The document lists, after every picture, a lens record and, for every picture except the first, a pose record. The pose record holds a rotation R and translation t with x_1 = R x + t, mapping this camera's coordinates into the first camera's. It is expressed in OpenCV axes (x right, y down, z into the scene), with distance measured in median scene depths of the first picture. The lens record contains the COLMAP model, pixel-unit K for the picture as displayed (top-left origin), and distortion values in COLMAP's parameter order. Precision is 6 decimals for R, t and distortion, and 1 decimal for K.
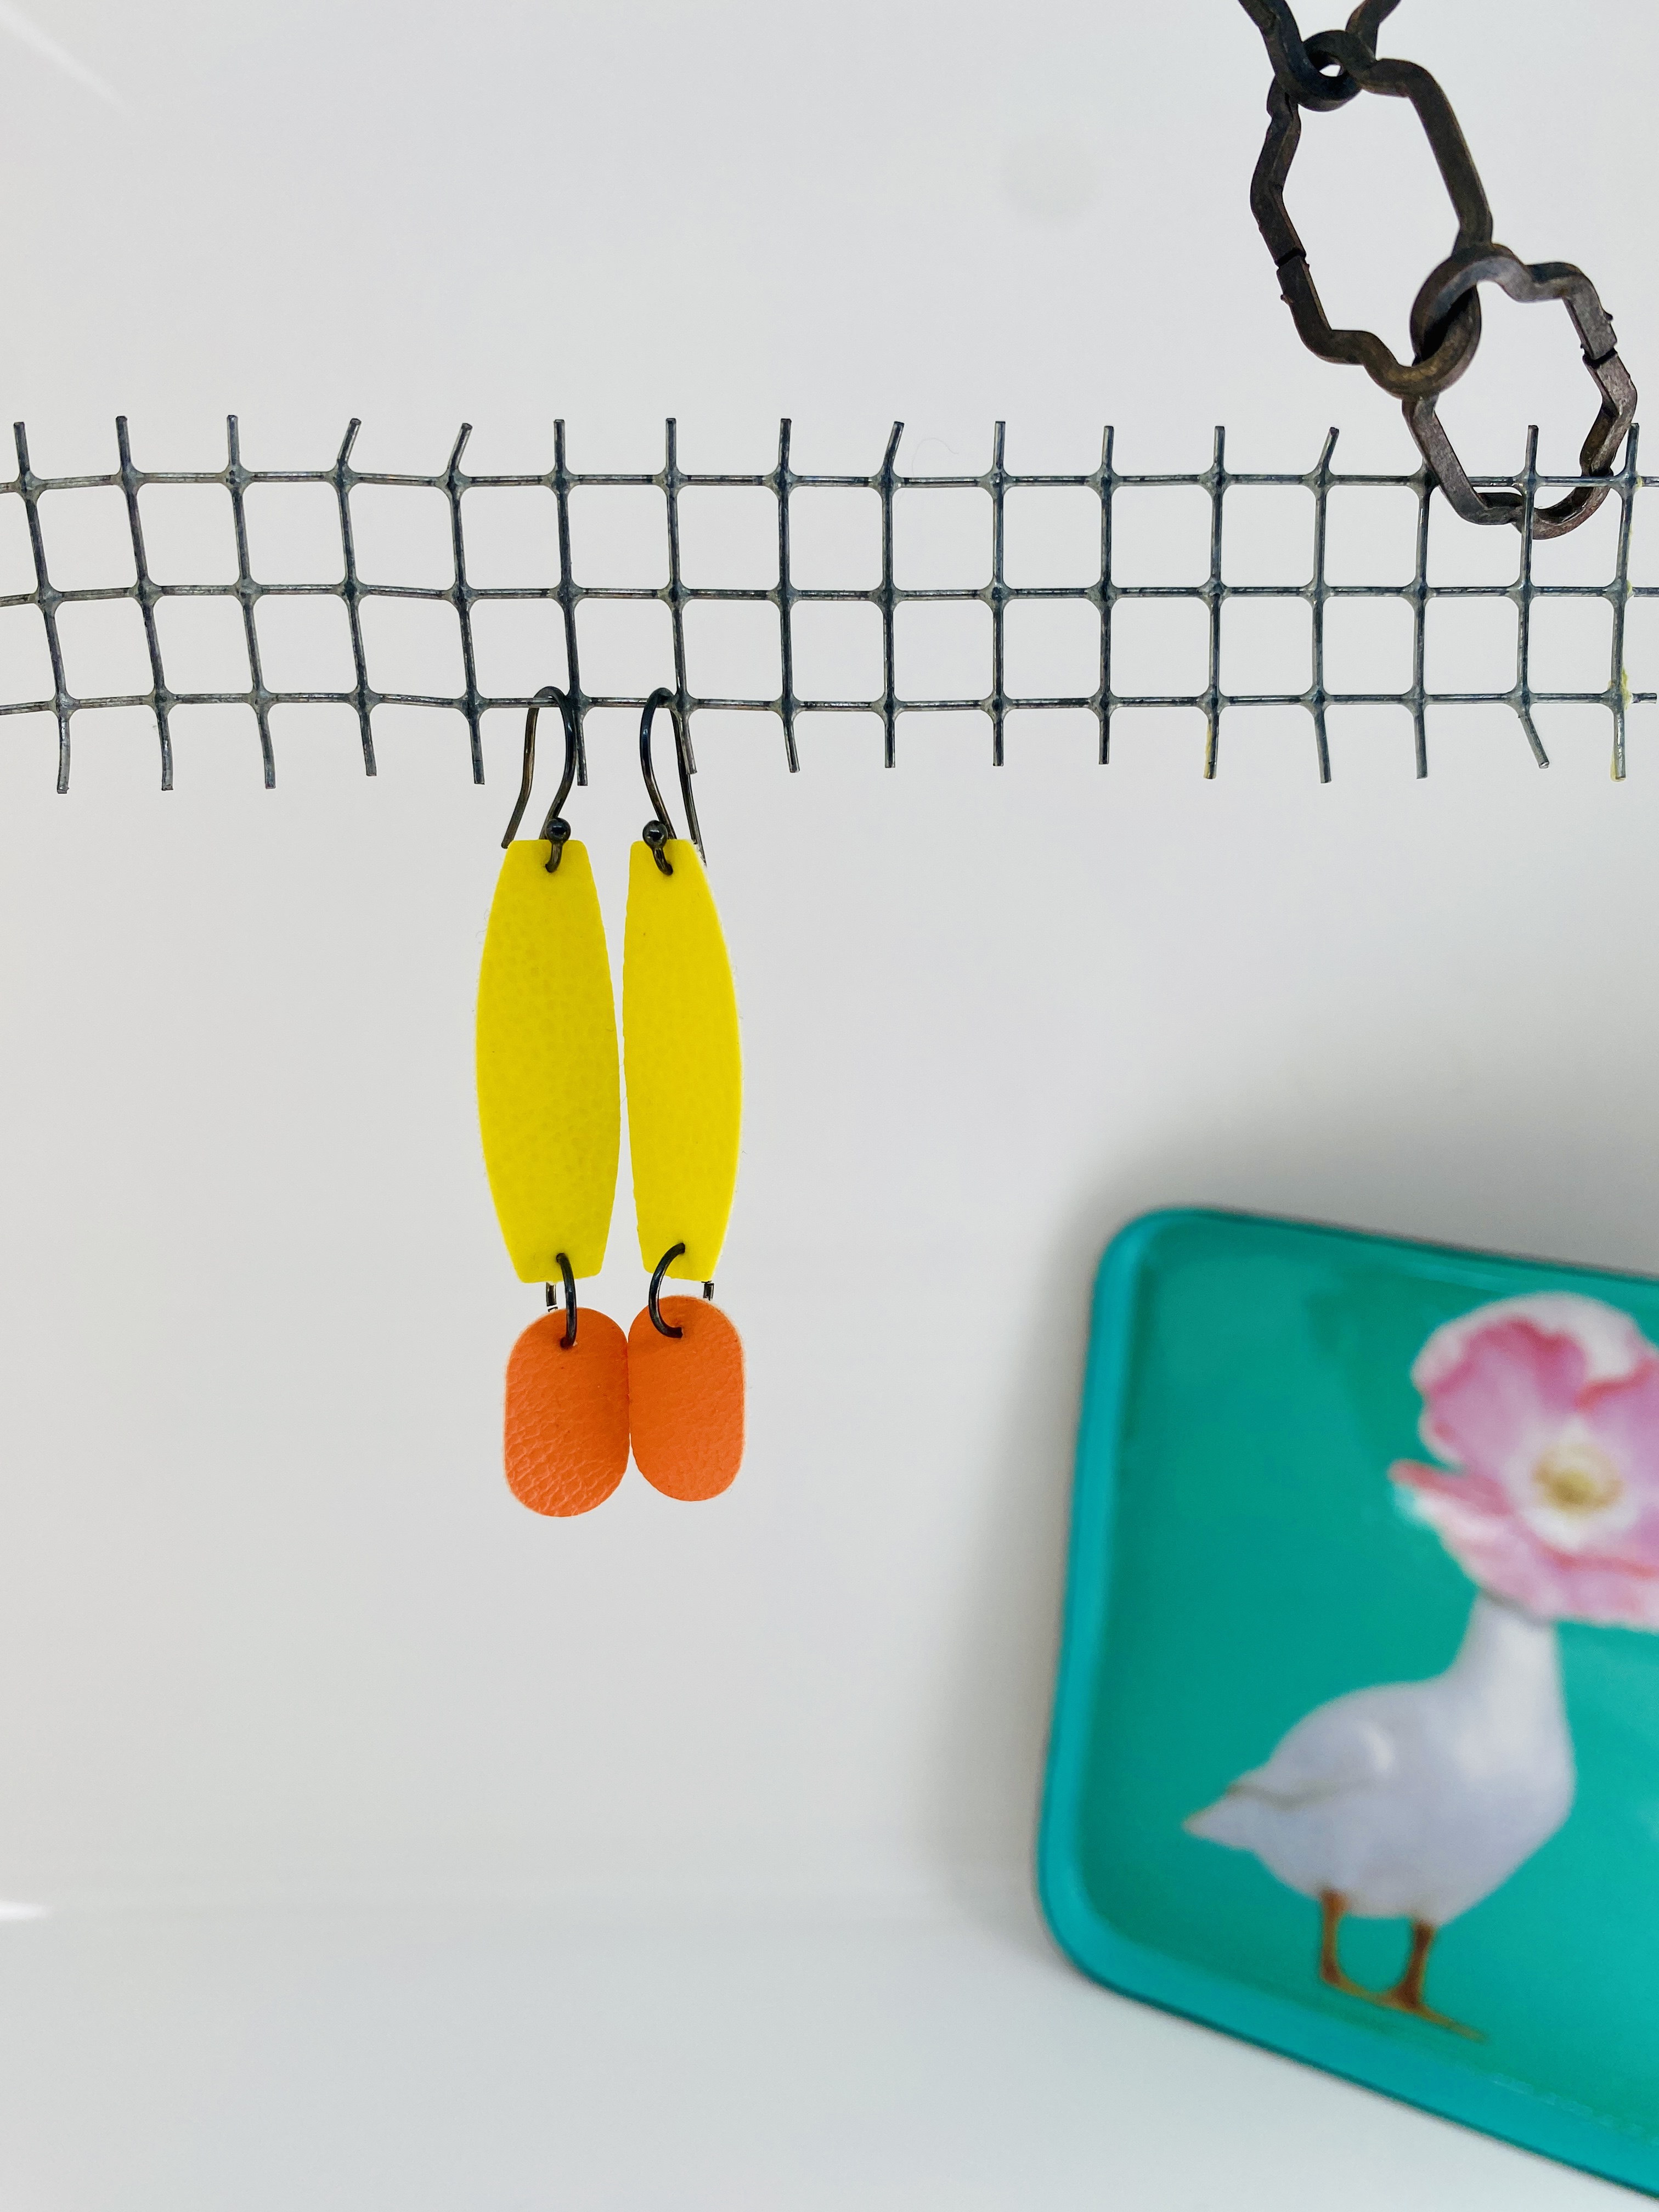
lens RADIAL K [[1811.0, 0, 793.5], [0, 1811.0, 1112.4], [0, 0, 1]] dist [-0.043914, 0.012325]
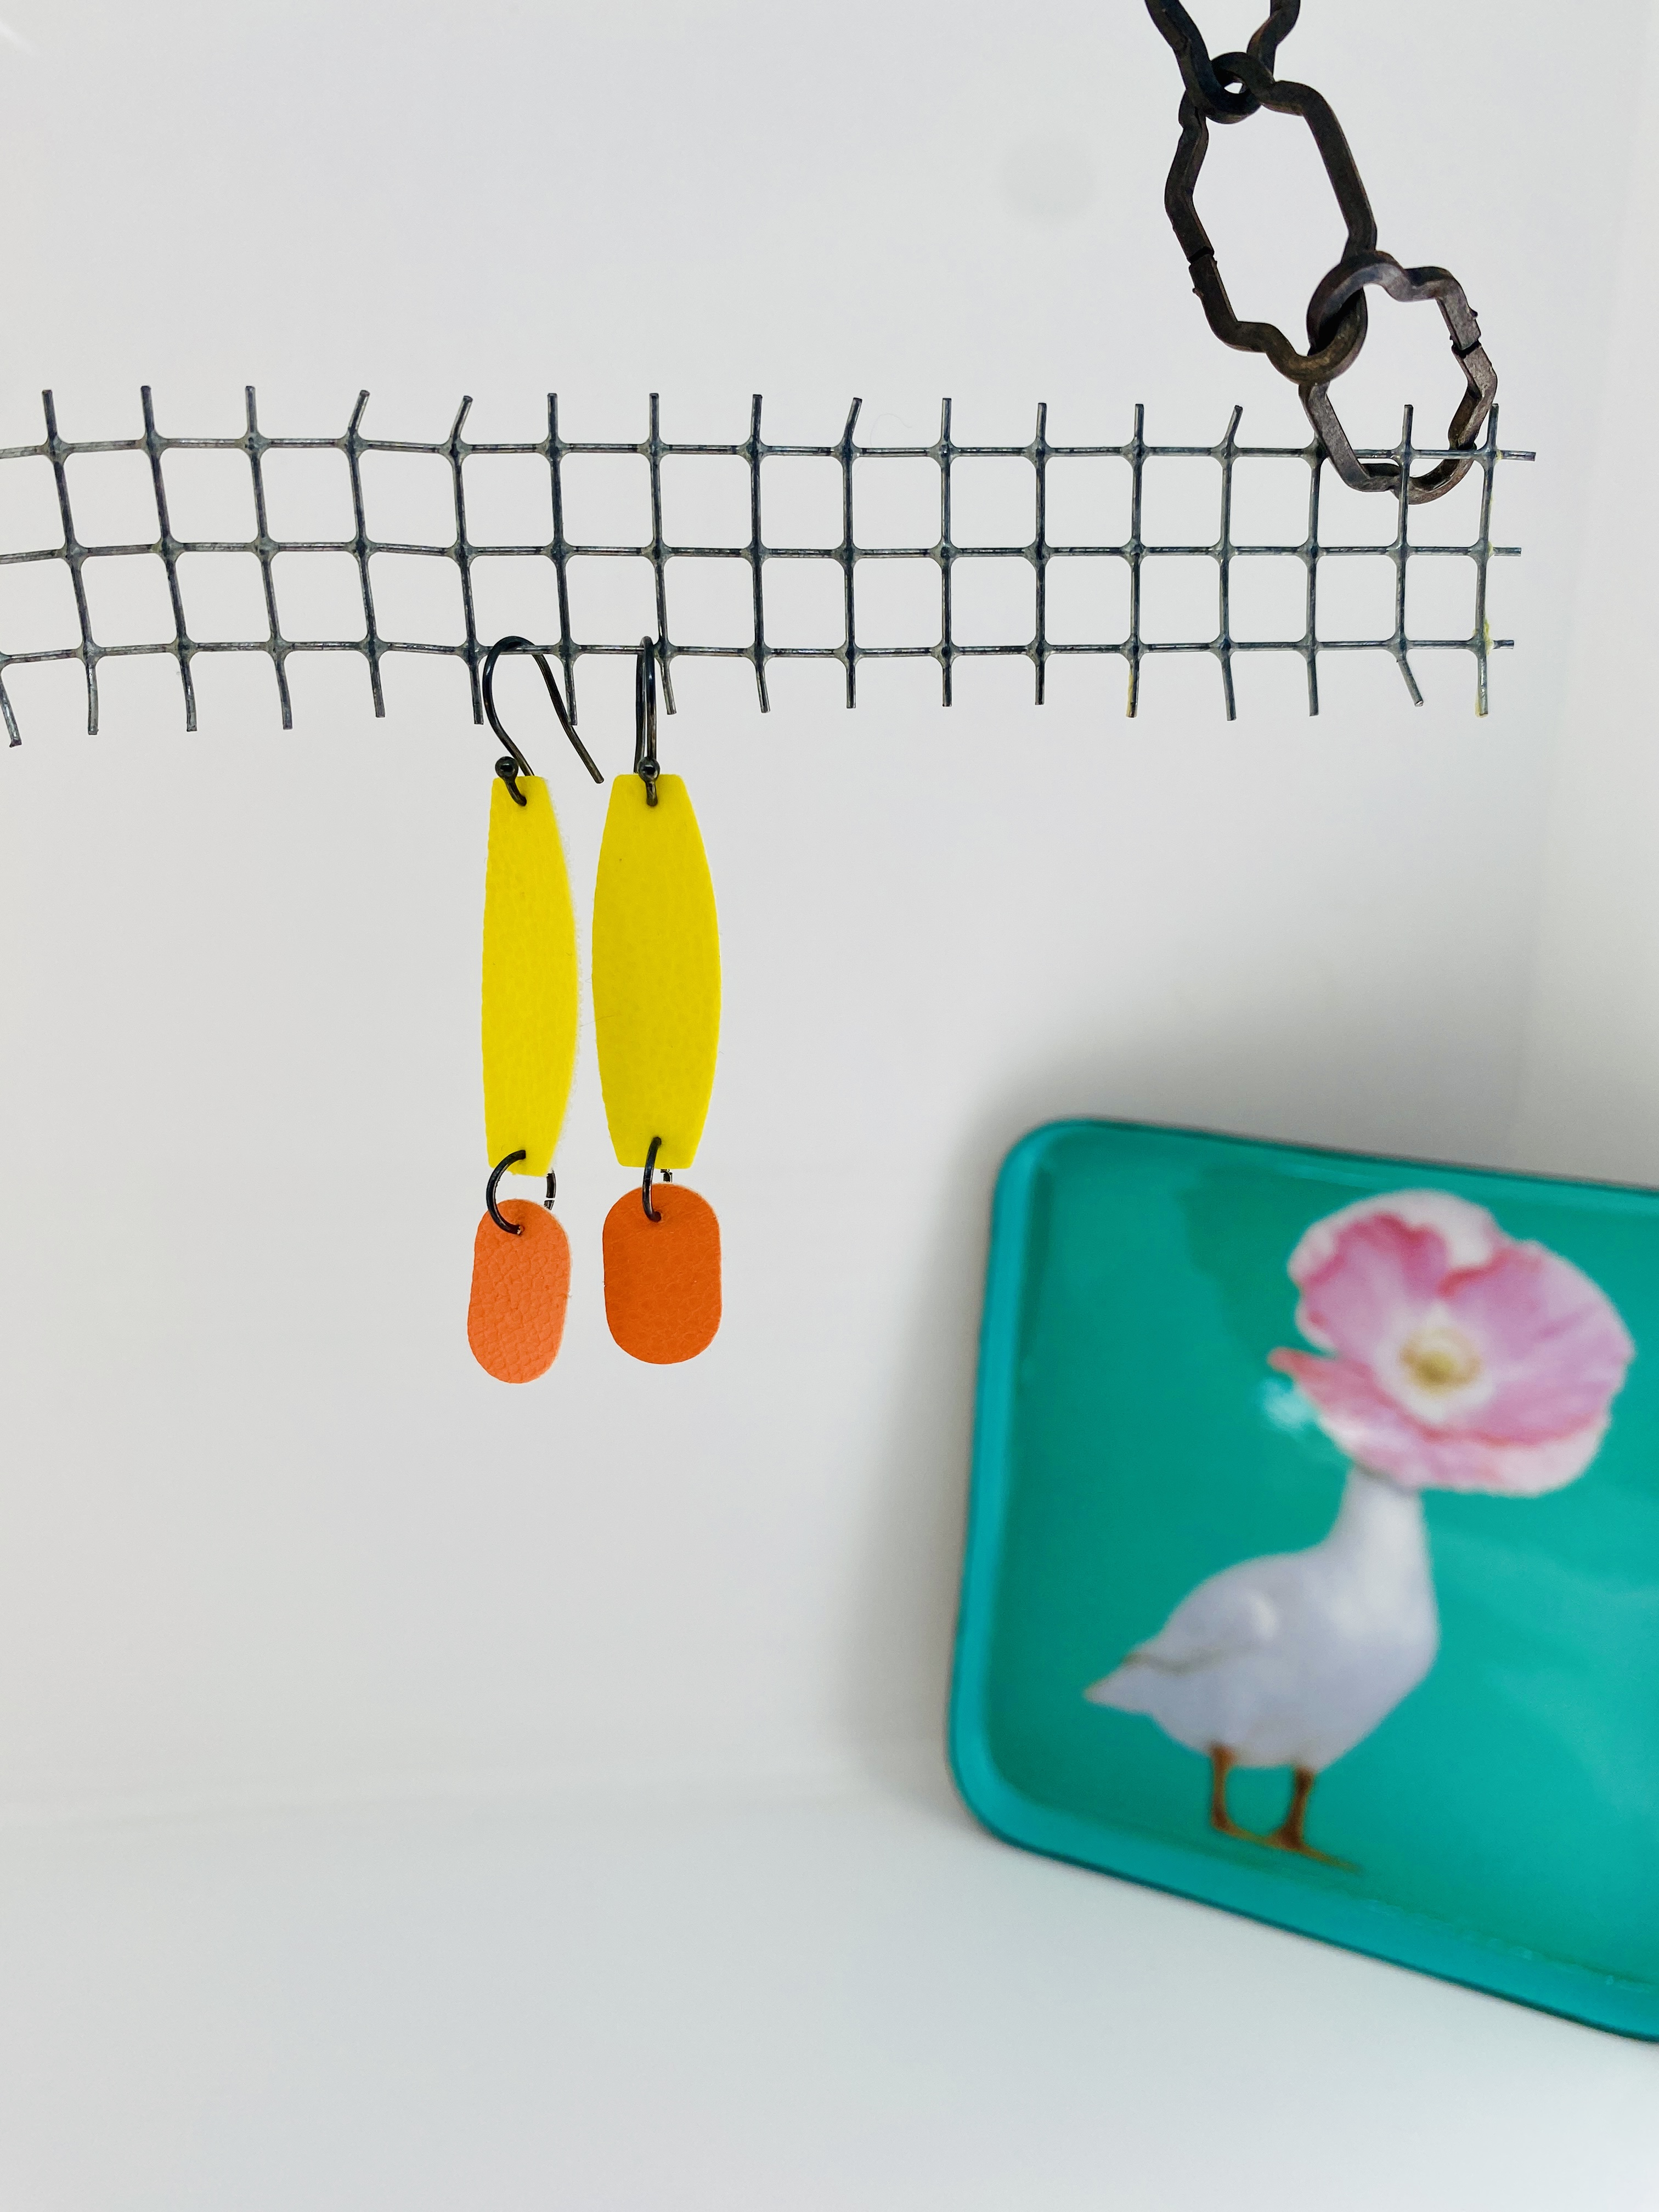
lens RADIAL K [[1811.0, 0, 793.5], [0, 1811.0, 1112.4], [0, 0, 1]] dist [-0.043914, 0.012325]
pose [[0.997256, -0.019587, 0.071386, -0.068482], [0.016932, 0.999149, 0.037620, 0.017887], [-0.072062, -0.036308, 0.996739, -0.127961]]
